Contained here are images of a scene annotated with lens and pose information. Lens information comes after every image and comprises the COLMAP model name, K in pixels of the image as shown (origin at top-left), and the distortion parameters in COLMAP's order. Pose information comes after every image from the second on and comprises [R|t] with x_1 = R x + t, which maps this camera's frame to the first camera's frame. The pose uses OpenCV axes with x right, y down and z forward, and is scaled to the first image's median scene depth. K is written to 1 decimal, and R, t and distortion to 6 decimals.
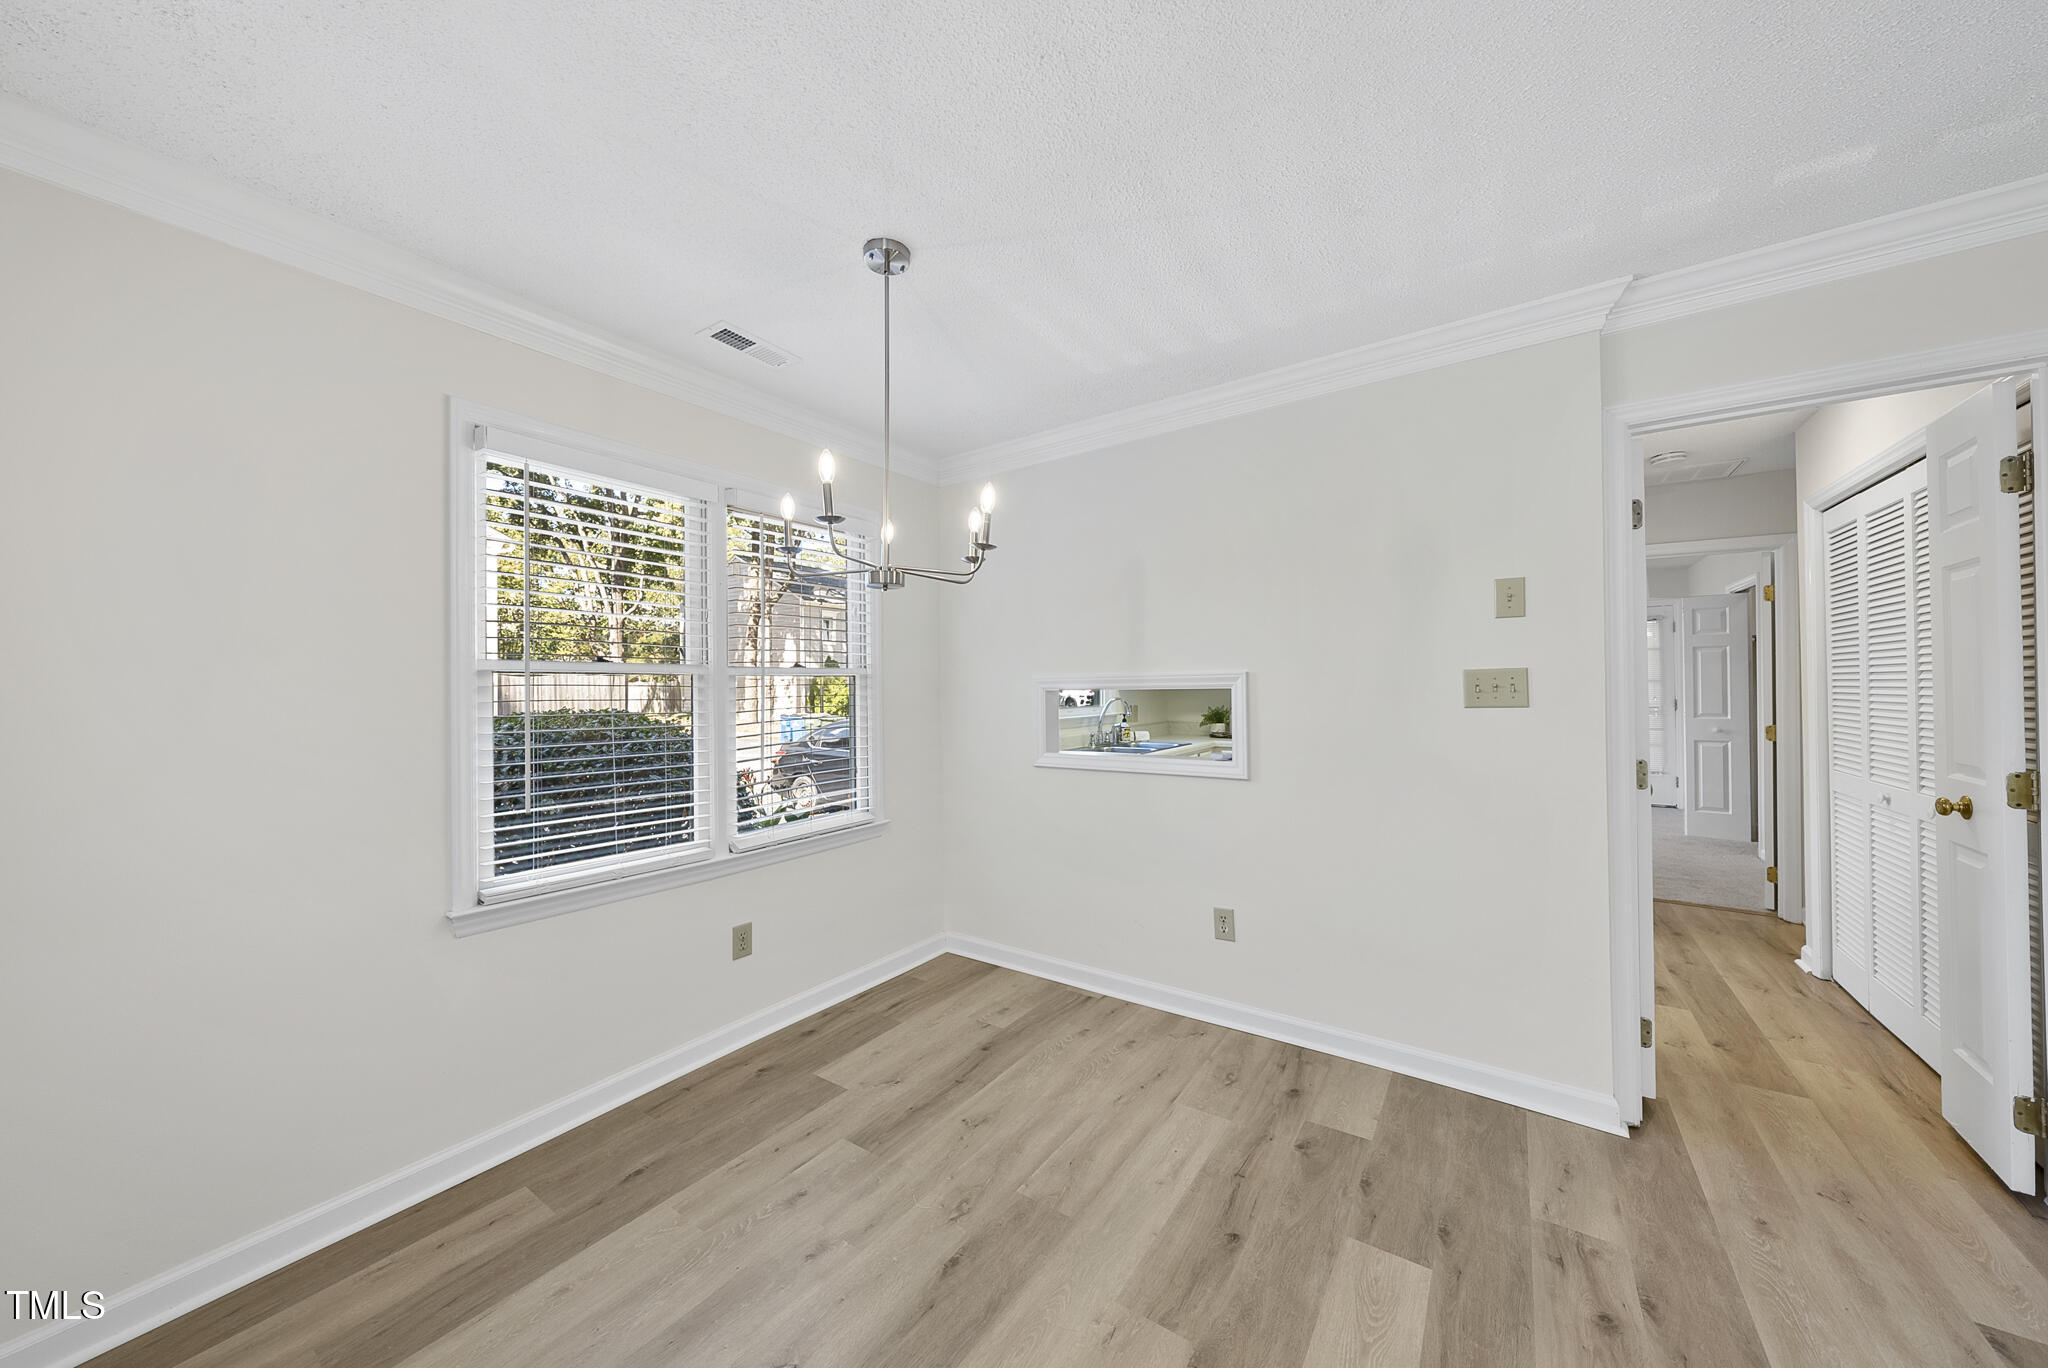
lens RADIAL K [[701.7, 0, 1027.8], [0, 701.7, 682.0], [0, 0, 1]] dist [-0.001232, -0.000321]
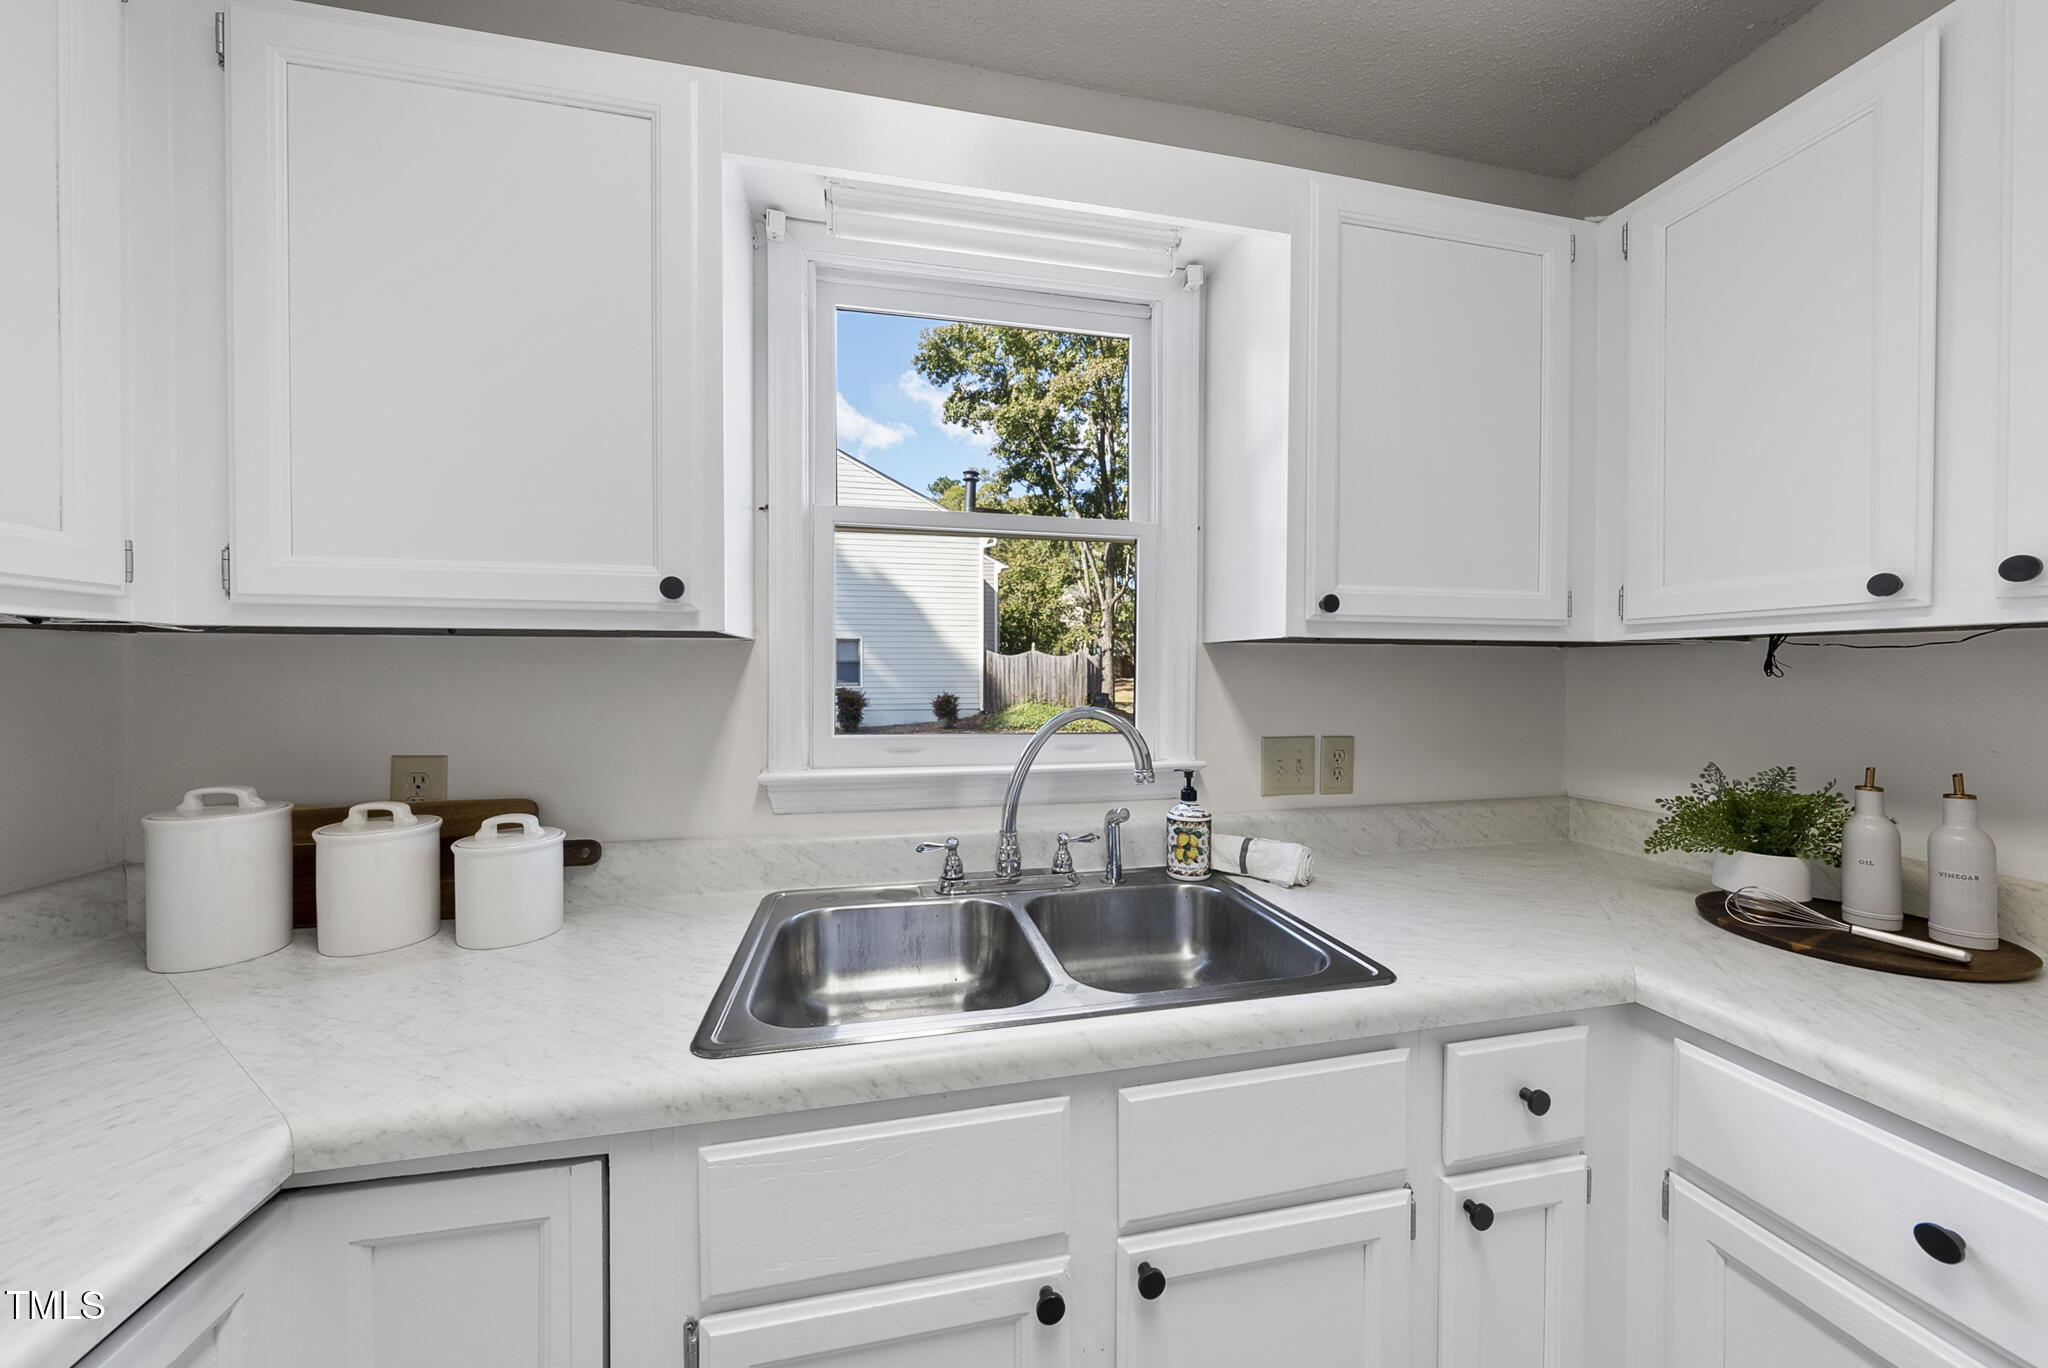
lens RADIAL K [[729.2, 0, 1039.2], [0, 729.2, 683.0], [0, 0, 1]] dist [-0.001309, -0.000155]
pose [[0.731282, 0.022242, -0.681713, 0.591065], [-0.005707, 0.999633, 0.026493, 0.008558], [0.682052, -0.015483, 0.731140, 1.583092]]
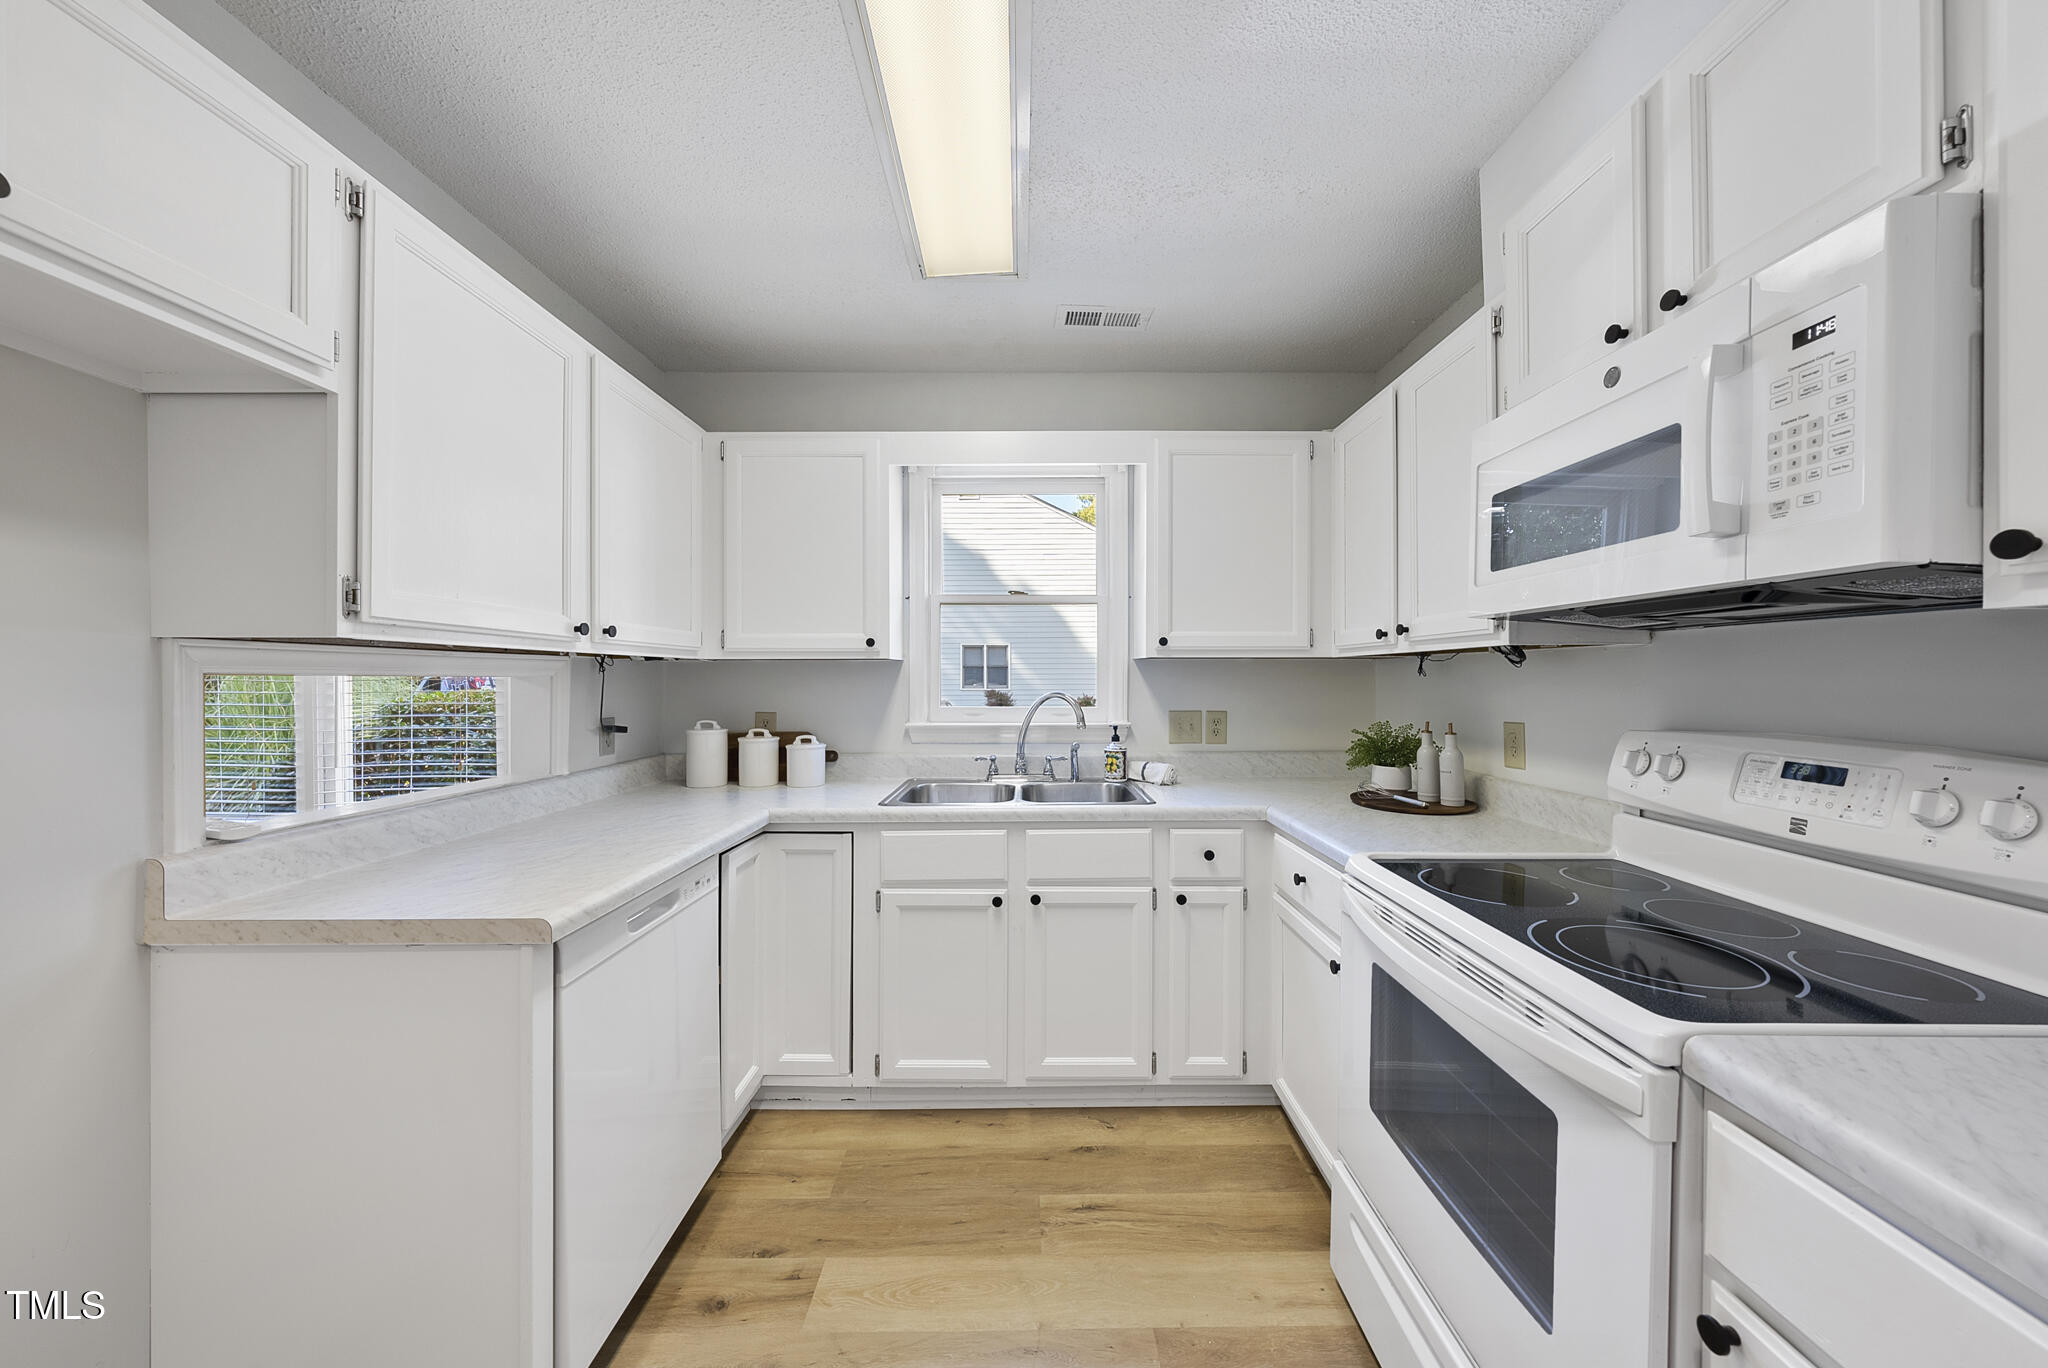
lens RADIAL K [[701.7, 0, 1027.8], [0, 701.7, 682.0], [0, 0, 1]] dist [-0.001232, -0.000321]
pose [[0.568115, 0.017692, -0.822759, 1.098085], [-0.000188, 0.999772, 0.021368, 0.002535], [0.822949, -0.011985, 0.567989, 1.364515]]
